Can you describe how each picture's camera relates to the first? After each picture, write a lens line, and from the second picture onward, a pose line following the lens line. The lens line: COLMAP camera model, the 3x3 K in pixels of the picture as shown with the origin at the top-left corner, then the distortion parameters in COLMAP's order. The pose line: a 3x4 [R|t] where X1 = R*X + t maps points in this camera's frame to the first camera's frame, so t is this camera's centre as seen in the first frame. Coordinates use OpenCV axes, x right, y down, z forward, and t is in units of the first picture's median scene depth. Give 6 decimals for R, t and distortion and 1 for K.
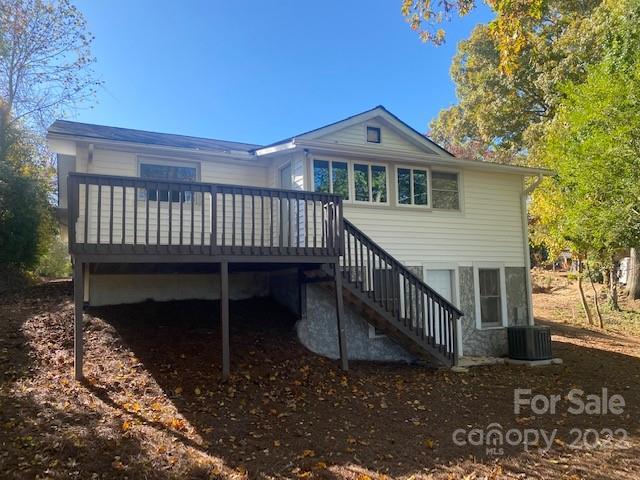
lens RADIAL K [[487.7, 0, 318.3], [0, 487.7, 255.3], [0, 0, 1]] dist [0.071441, -0.071864]
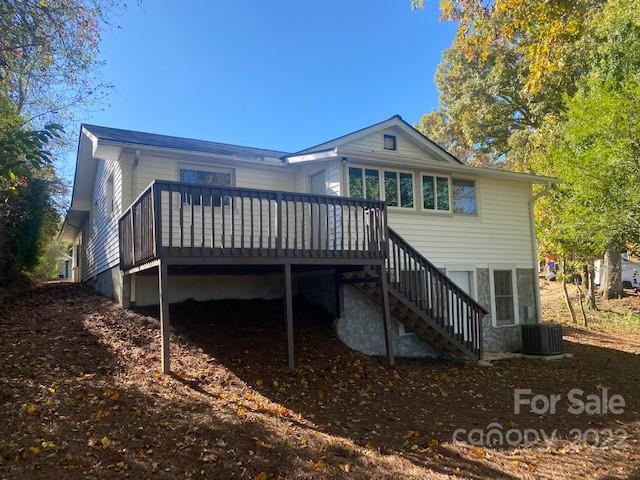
lens RADIAL K [[487.7, 0, 318.3], [0, 487.7, 255.3], [0, 0, 1]] dist [0.071441, -0.071864]
pose [[0.998320, 0.001746, 0.057915, -0.133284], [-0.001593, 0.999995, -0.002691, -0.001986], [-0.057919, 0.002595, 0.998318, -0.051934]]
